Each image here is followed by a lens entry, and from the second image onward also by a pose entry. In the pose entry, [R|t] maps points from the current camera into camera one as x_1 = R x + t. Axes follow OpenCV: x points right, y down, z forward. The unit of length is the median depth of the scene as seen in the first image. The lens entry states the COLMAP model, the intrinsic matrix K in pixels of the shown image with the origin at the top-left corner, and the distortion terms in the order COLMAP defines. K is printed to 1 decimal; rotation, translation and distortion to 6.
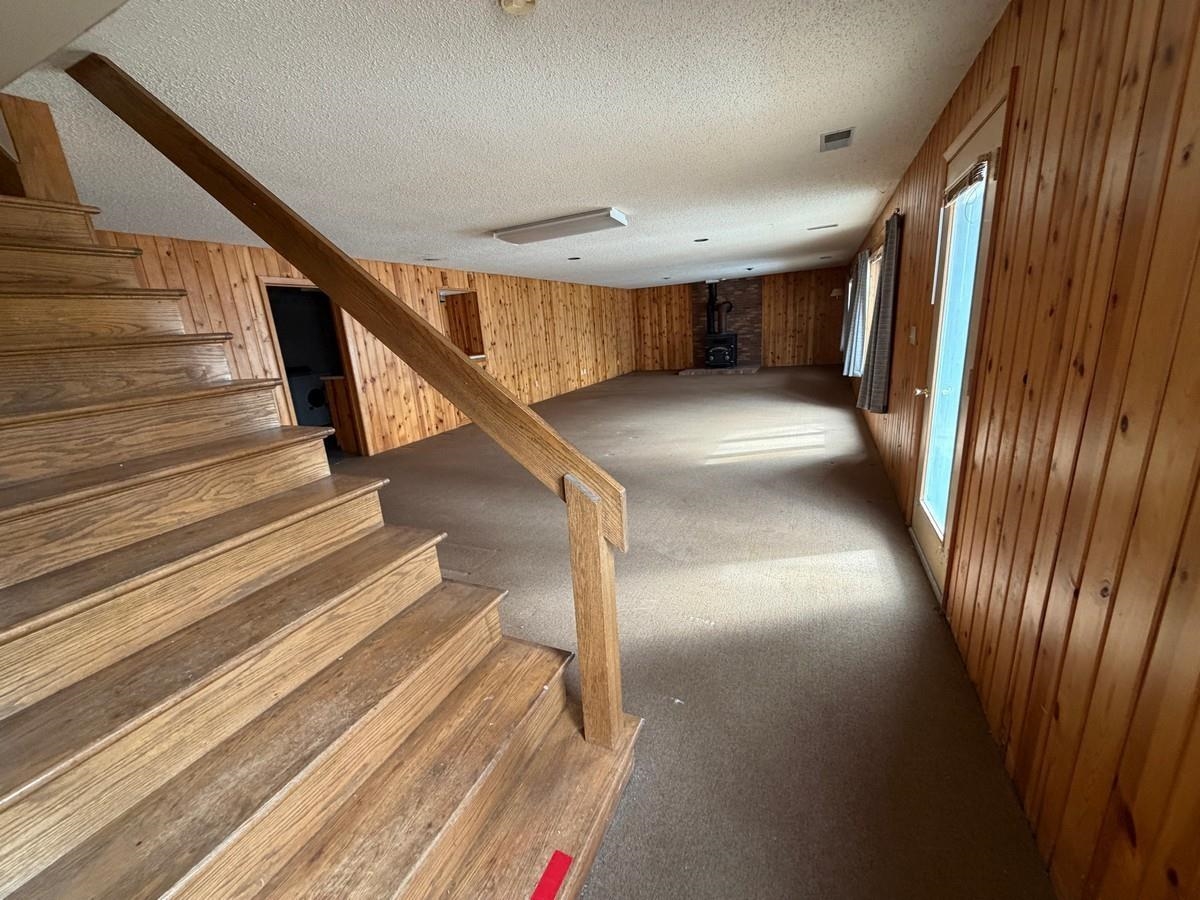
lens RADIAL K [[476.8, 0, 599.3], [0, 476.8, 449.7], [0, 0, 1]] dist [0.000618, -0.000402]
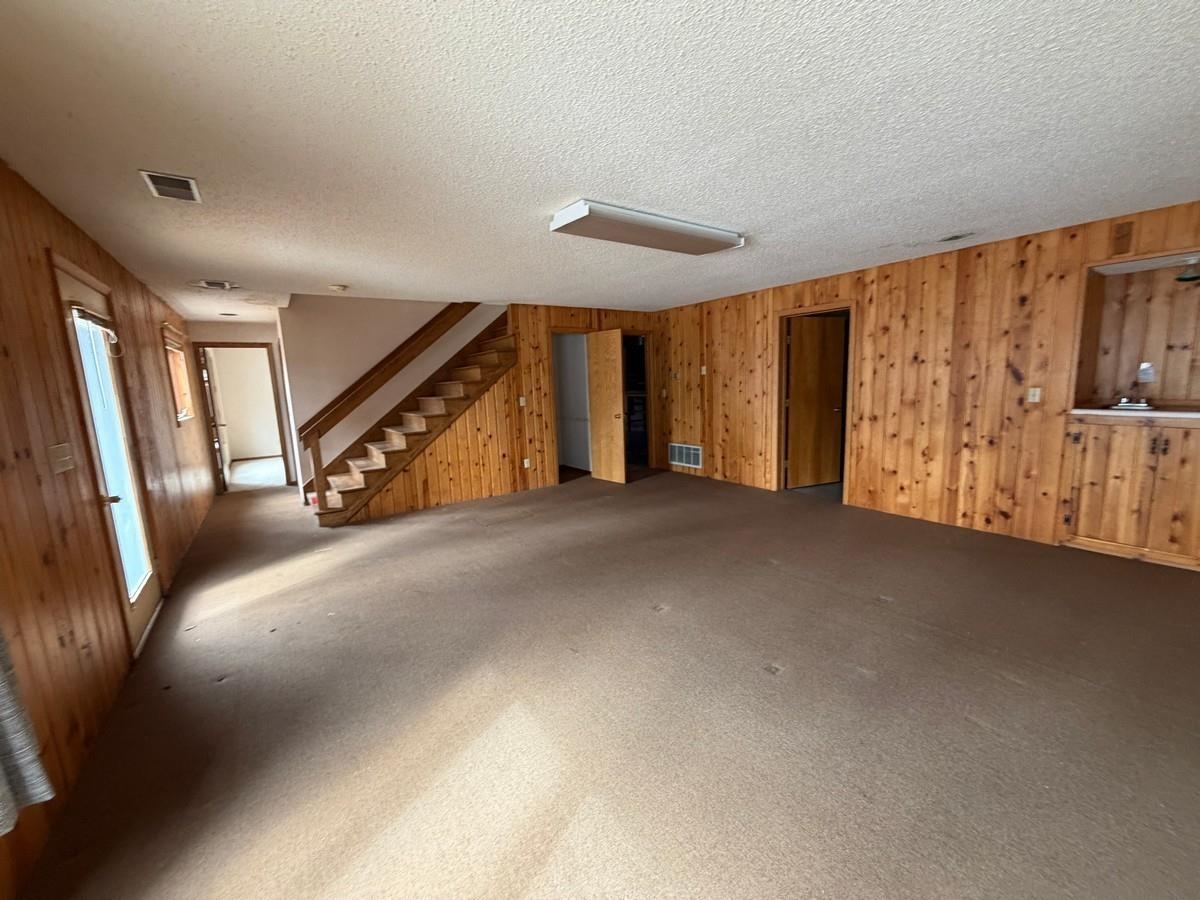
lens RADIAL K [[476.8, 0, 598.9], [0, 476.8, 449.7], [0, 0, 1]] dist [0.000618, -0.000402]
pose [[-0.515584, 0.214952, -0.829439, 0.207931], [-0.142240, 0.933119, 0.330238, -0.144962], [0.844950, 0.288244, -0.450527, 0.489105]]
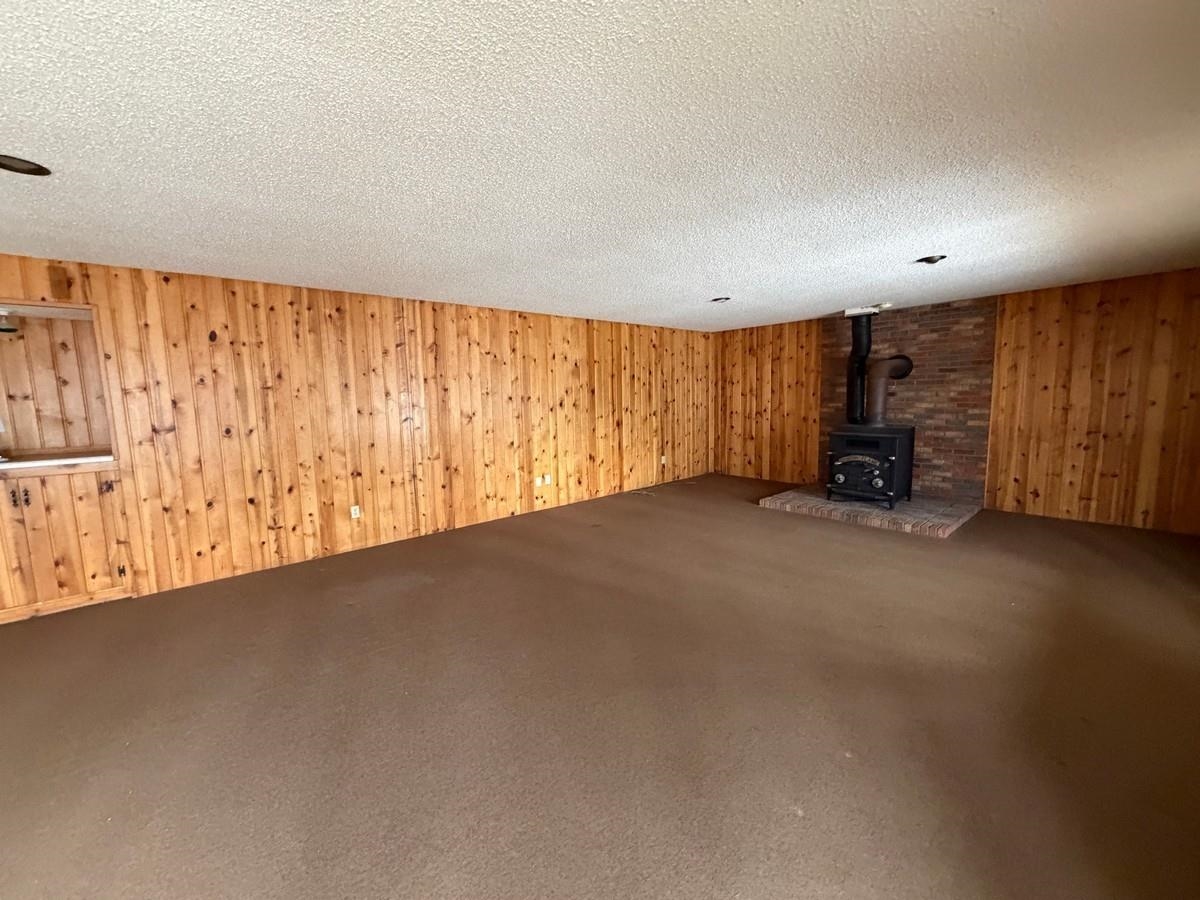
lens RADIAL K [[476.8, 0, 598.2], [0, 476.8, 448.0], [0, 0, 1]] dist [0.000618, -0.000402]
pose [[0.908469, 0.097280, -0.406473, 0.211670], [-0.143538, 0.986002, -0.084831, -0.151734], [0.392531, 0.135411, 0.909716, 0.512676]]
